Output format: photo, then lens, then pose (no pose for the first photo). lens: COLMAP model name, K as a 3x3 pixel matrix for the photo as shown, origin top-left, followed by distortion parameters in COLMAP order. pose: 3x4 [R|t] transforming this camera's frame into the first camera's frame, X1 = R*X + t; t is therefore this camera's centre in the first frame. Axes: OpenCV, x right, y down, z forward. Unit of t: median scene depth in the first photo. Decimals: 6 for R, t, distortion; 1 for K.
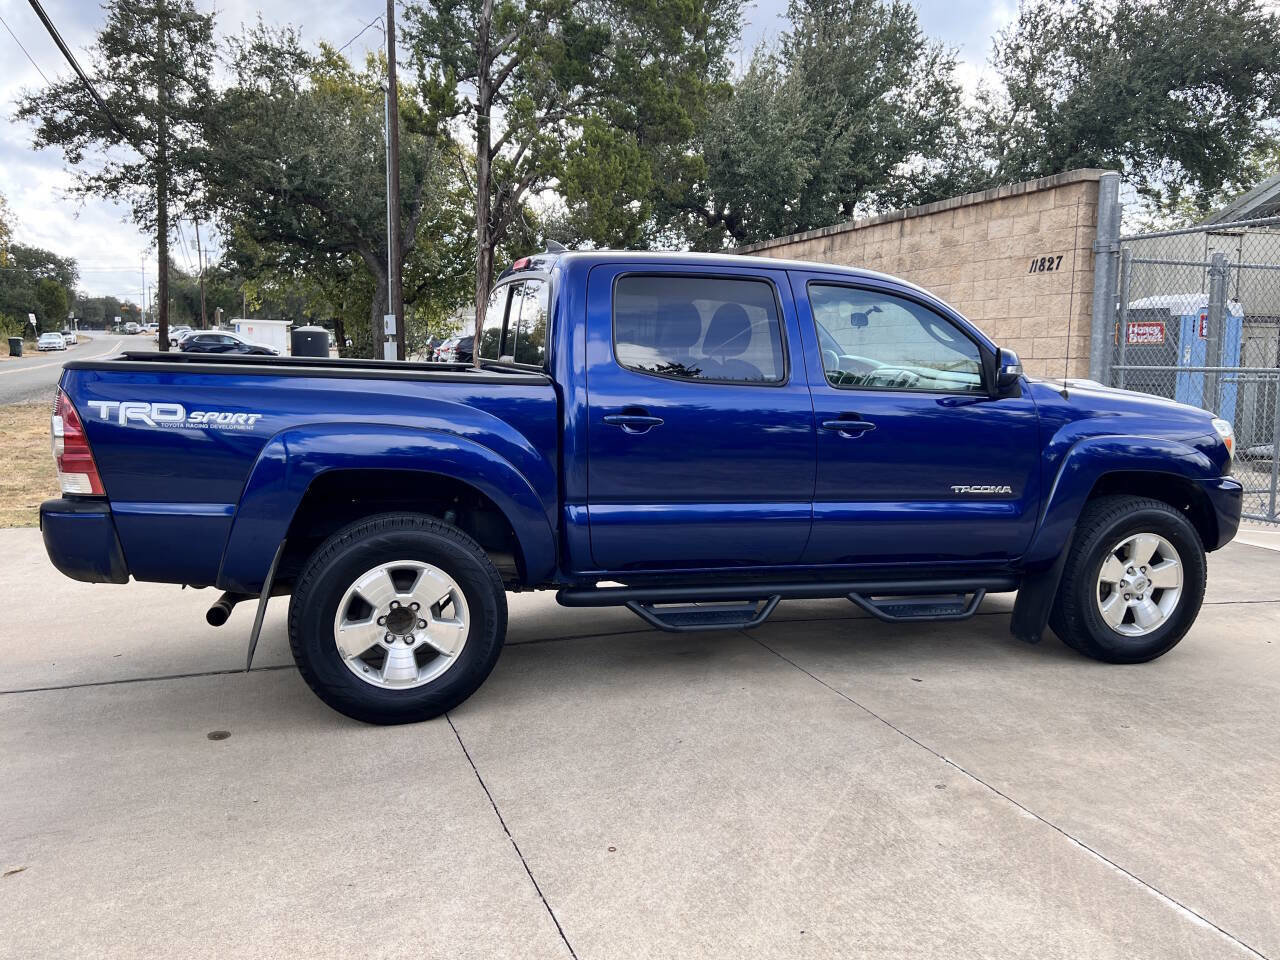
lens RADIAL K [[1115.1, 0, 635.9], [0, 1115.1, 479.3], [0, 0, 1]] dist [0.063685, -0.088465]
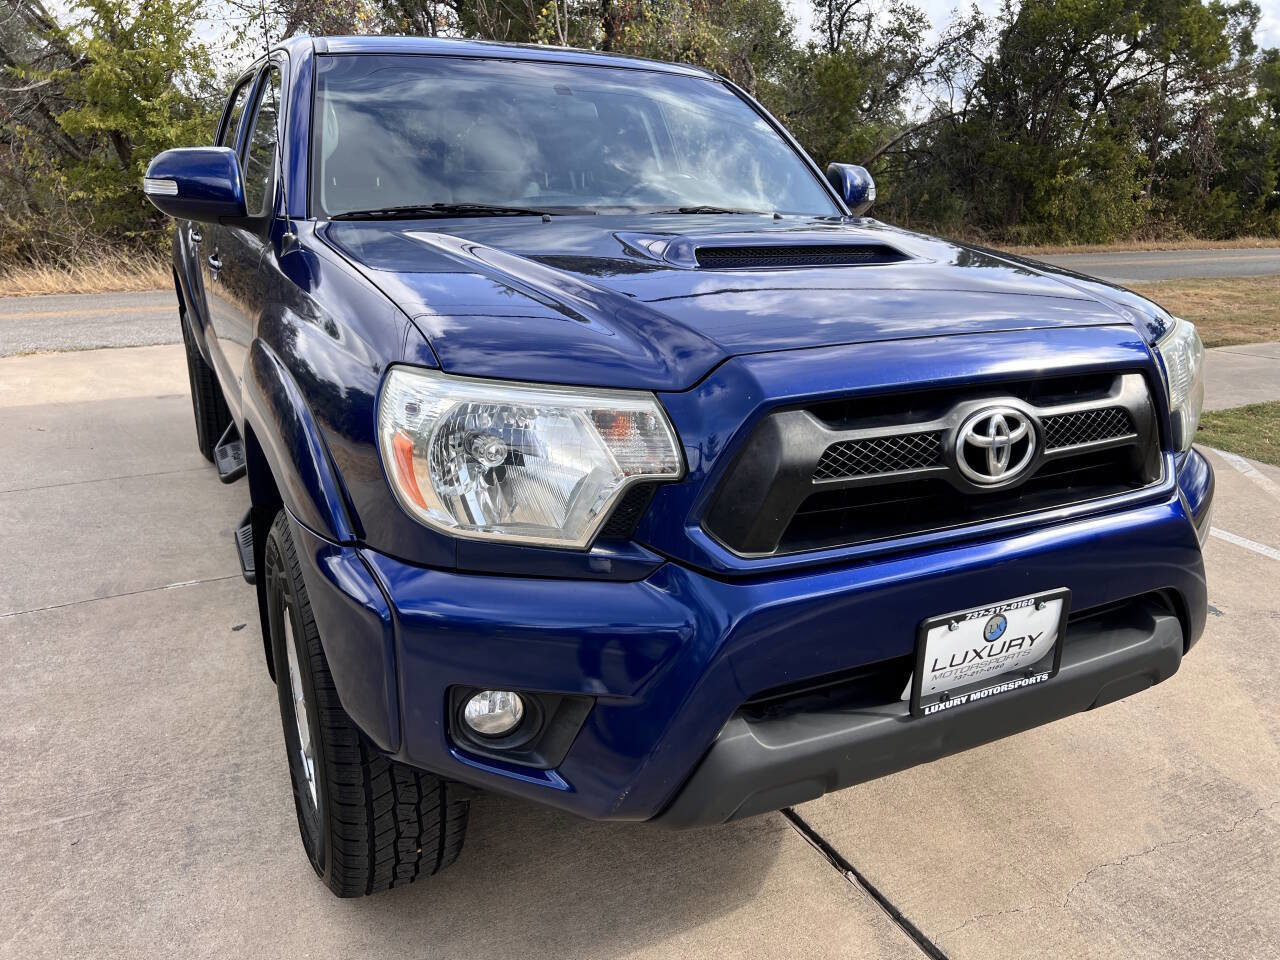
lens RADIAL K [[973.8, 0, 642.4], [0, 973.8, 481.4], [0, 0, 1]] dist [0.050409, -0.062902]
pose [[0.139101, 0.271359, -0.952373, 0.866415], [-0.133963, 0.958039, 0.253407, -0.109787], [0.981175, 0.092334, 0.169616, 1.132893]]
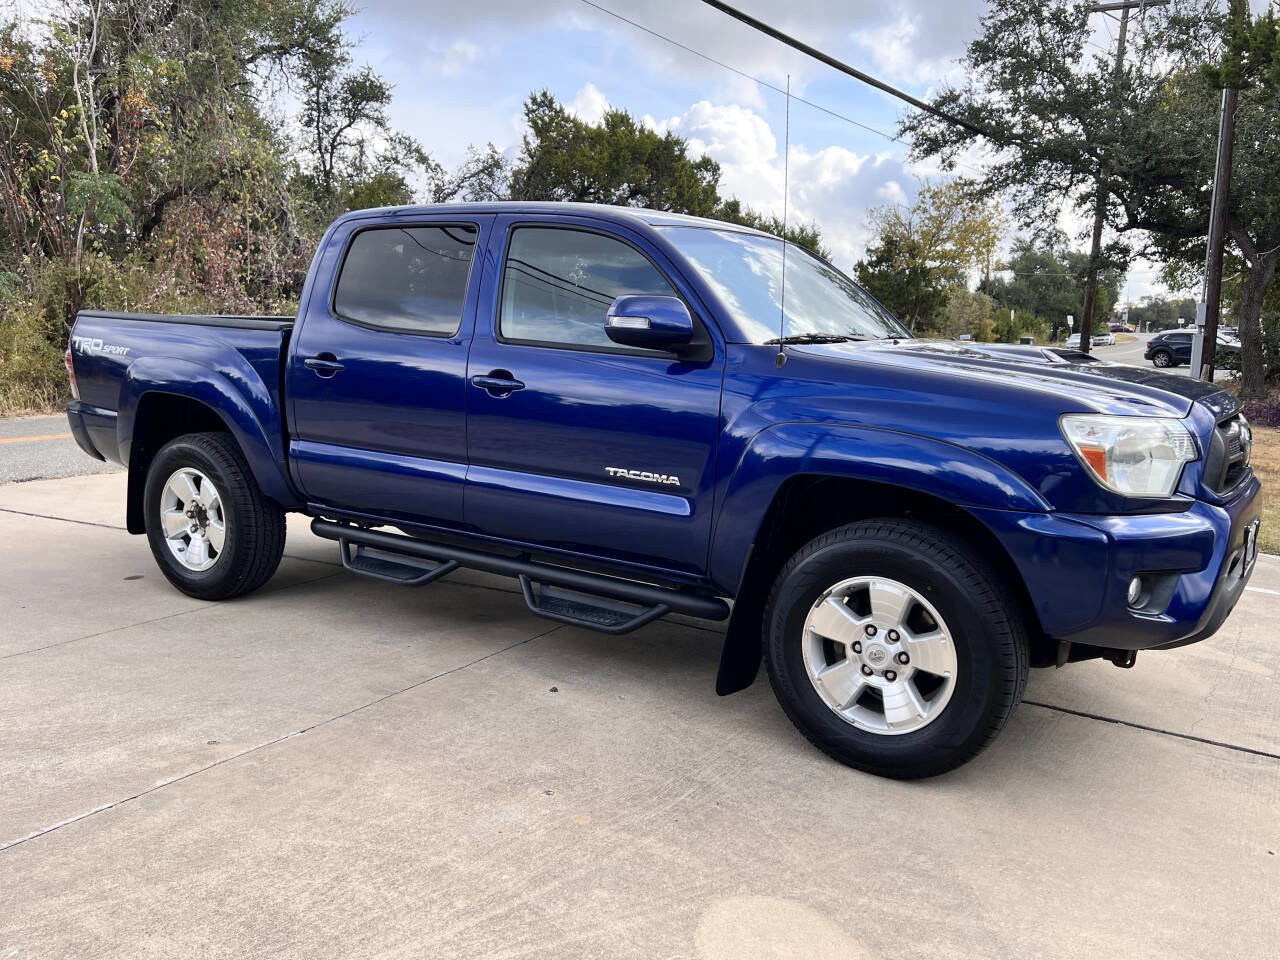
lens RADIAL K [[1115.1, 0, 635.9], [0, 1115.1, 479.3], [0, 0, 1]] dist [0.063685, -0.088465]
pose [[0.611623, 0.105610, -0.784069, 0.925947], [-0.108258, 0.992900, 0.049290, -0.027047], [0.783708, 0.054735, 0.618714, 0.514414]]
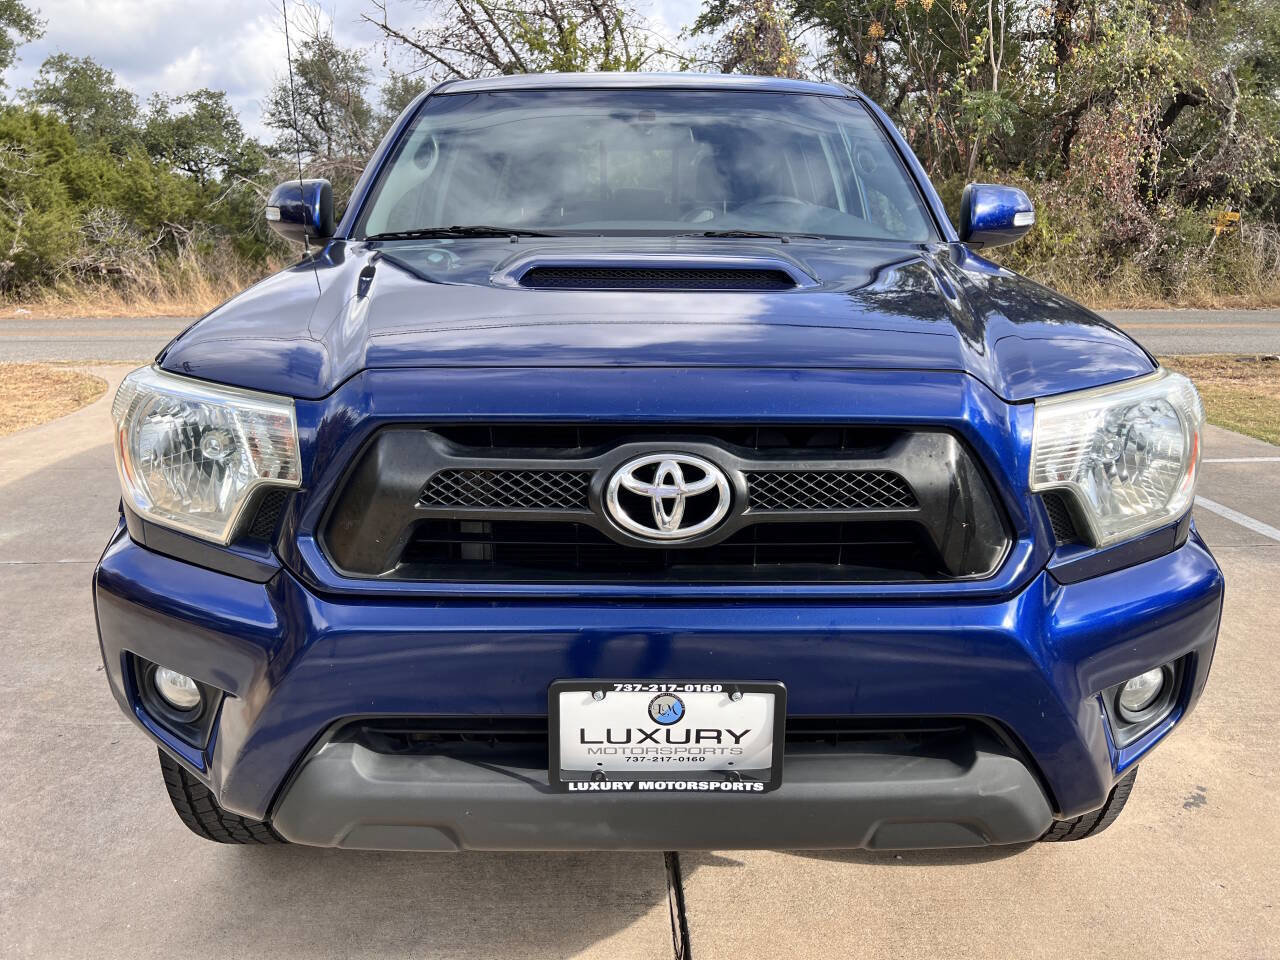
lens RADIAL K [[969.6, 0, 636.9], [0, 969.6, 483.6], [0, 0, 1]] dist [0.069134, -0.087731]
pose [[-0.314911, 0.229818, -0.920877, 0.828437], [-0.131577, 0.950302, 0.282157, -0.133730], [0.939957, 0.210021, -0.269022, 1.357260]]
